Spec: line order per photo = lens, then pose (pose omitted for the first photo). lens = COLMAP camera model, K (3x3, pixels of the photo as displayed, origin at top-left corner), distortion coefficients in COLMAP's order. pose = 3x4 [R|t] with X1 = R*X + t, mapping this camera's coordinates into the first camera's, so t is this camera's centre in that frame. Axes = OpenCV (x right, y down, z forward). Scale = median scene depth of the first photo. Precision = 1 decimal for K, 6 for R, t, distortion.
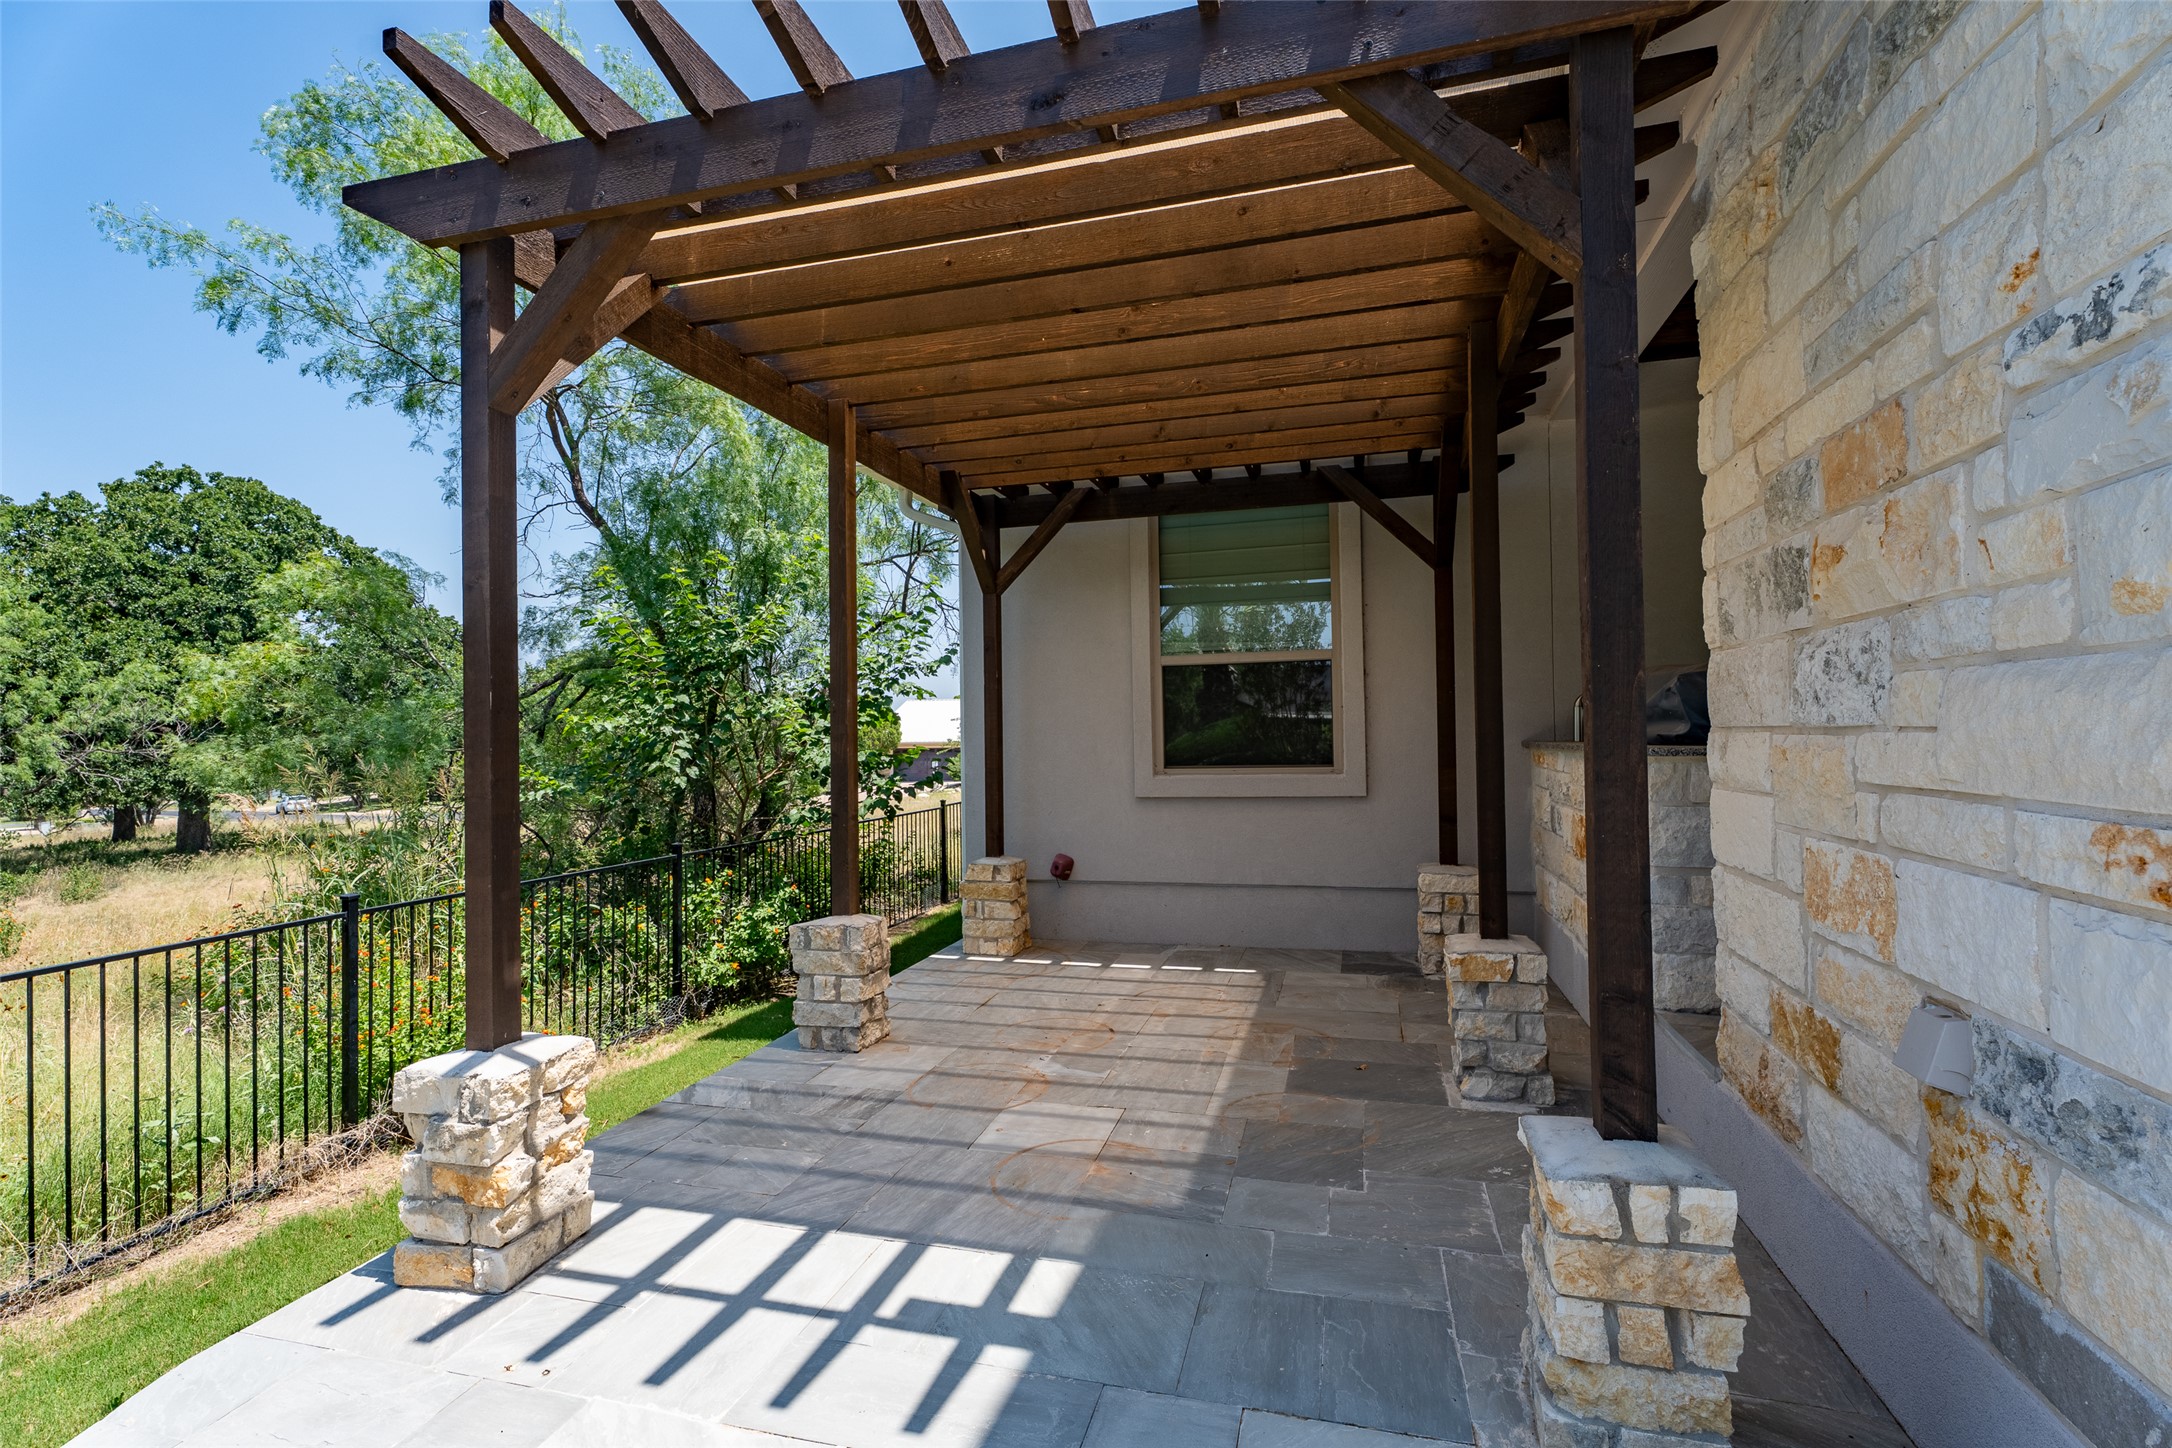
lens RADIAL K [[970.5, 0, 1086.0], [0, 970.5, 724.0], [0, 0, 1]] dist [0.000759, 0.000122]
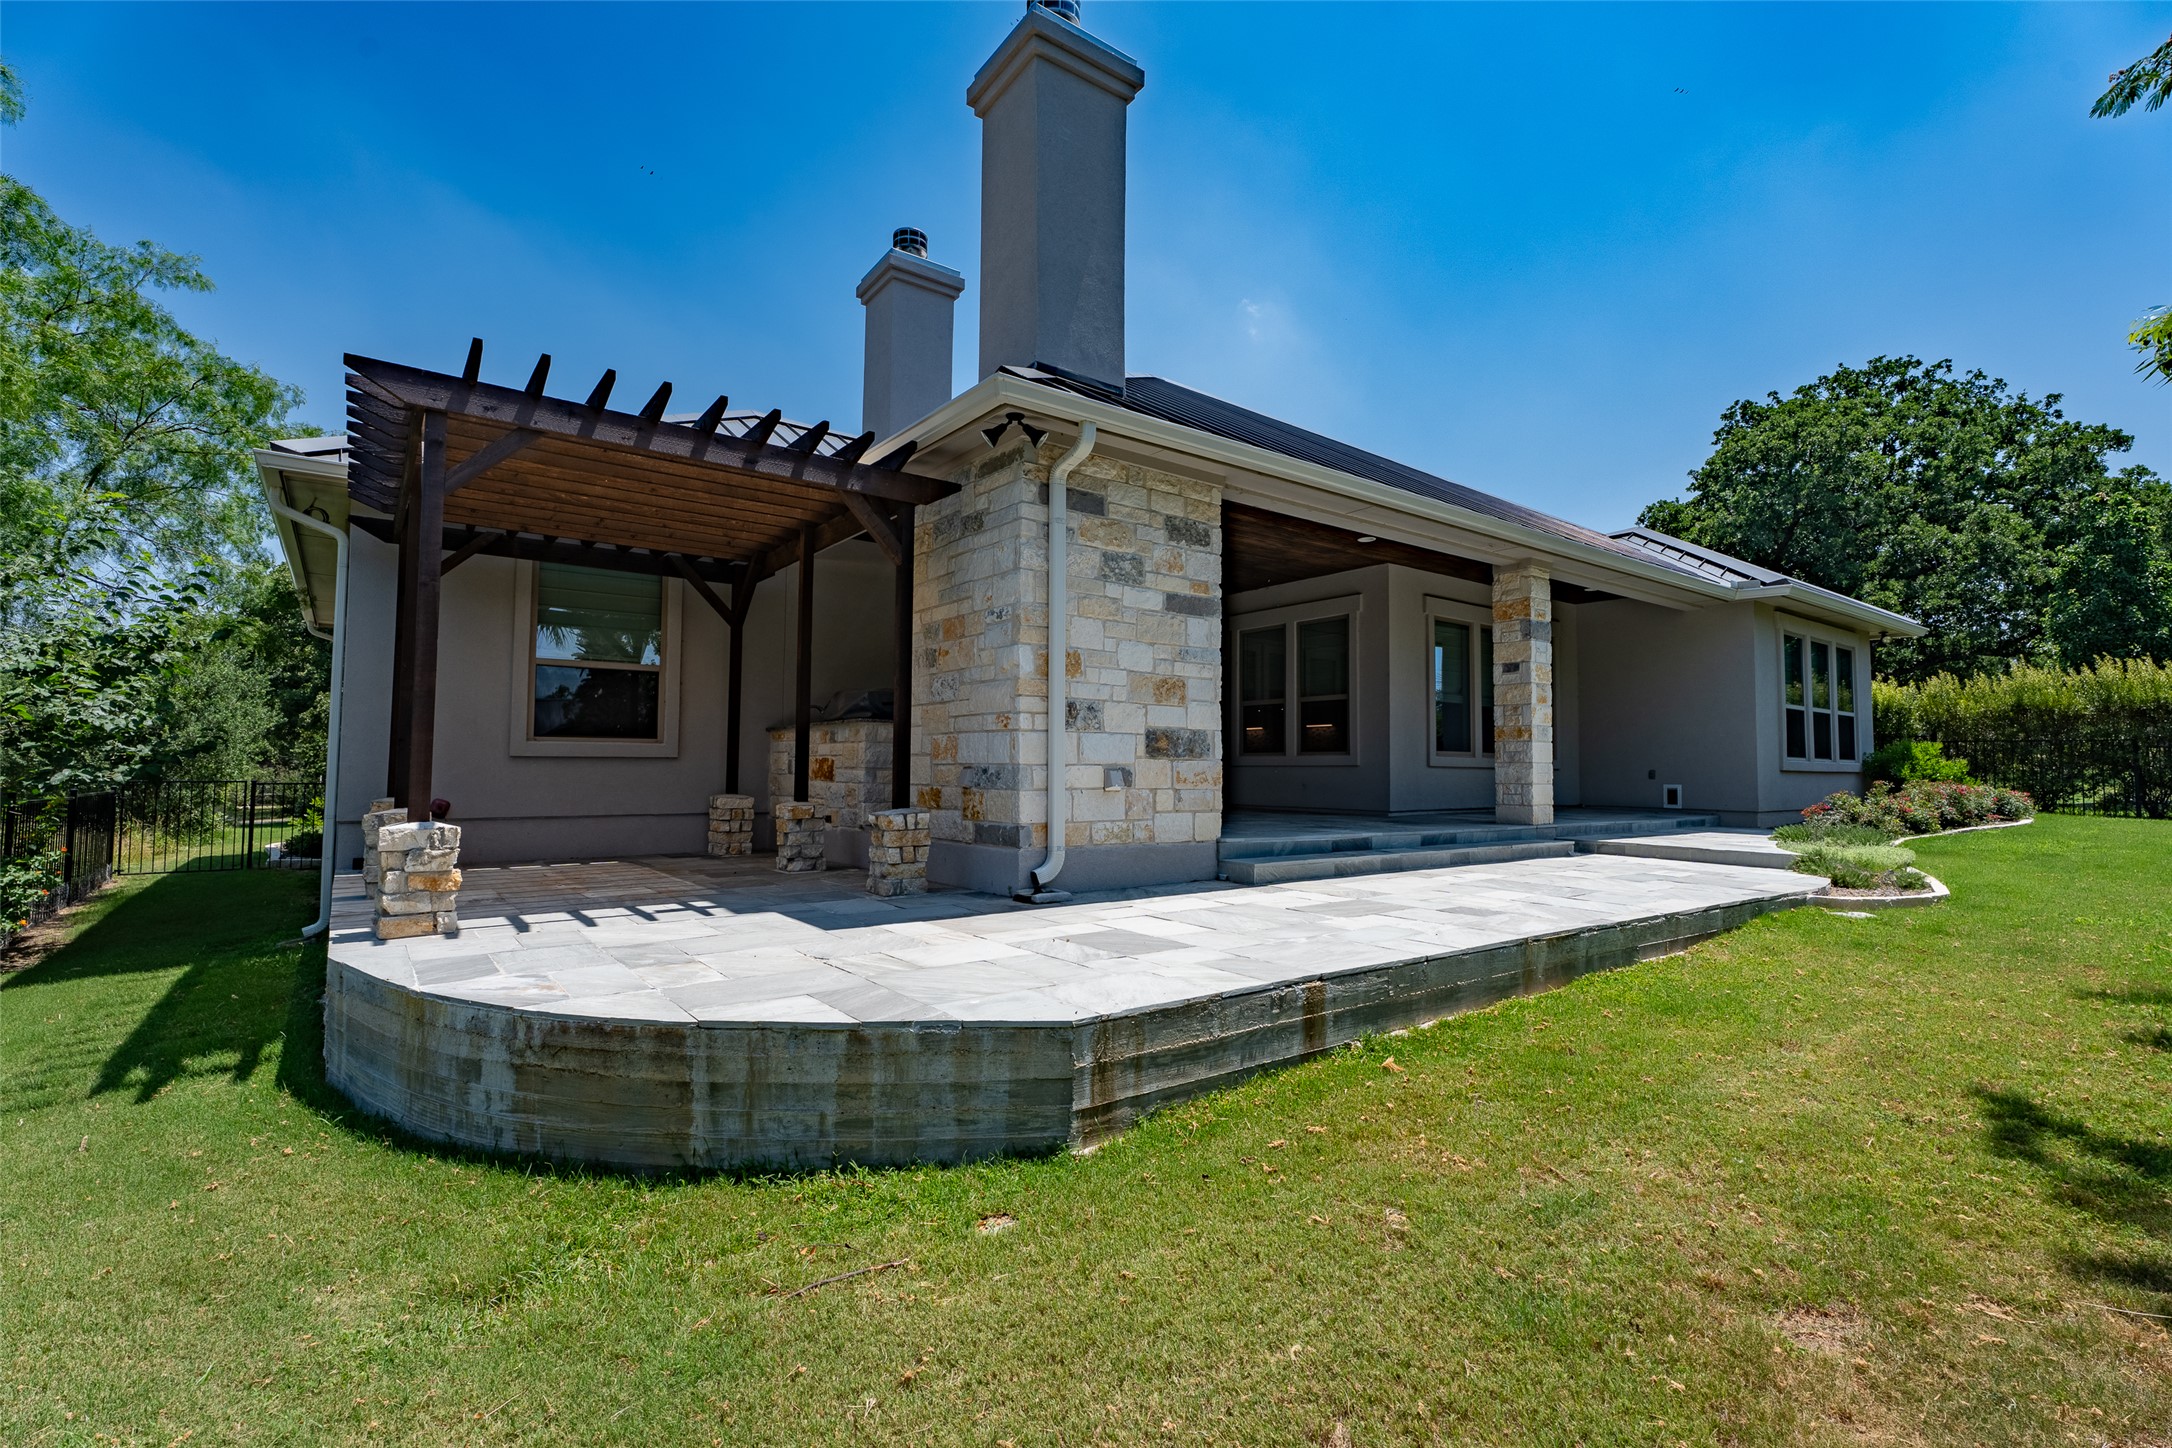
lens RADIAL K [[1000.2, 0, 1082.1], [0, 1000.2, 711.9], [0, 0, 1]] dist [0.001270, -0.000583]
pose [[0.612328, 0.071692, 0.787347, -1.016625], [-0.025118, 0.997141, -0.071261, 0.164432], [-0.790205, 0.023858, 0.612378, -0.926108]]
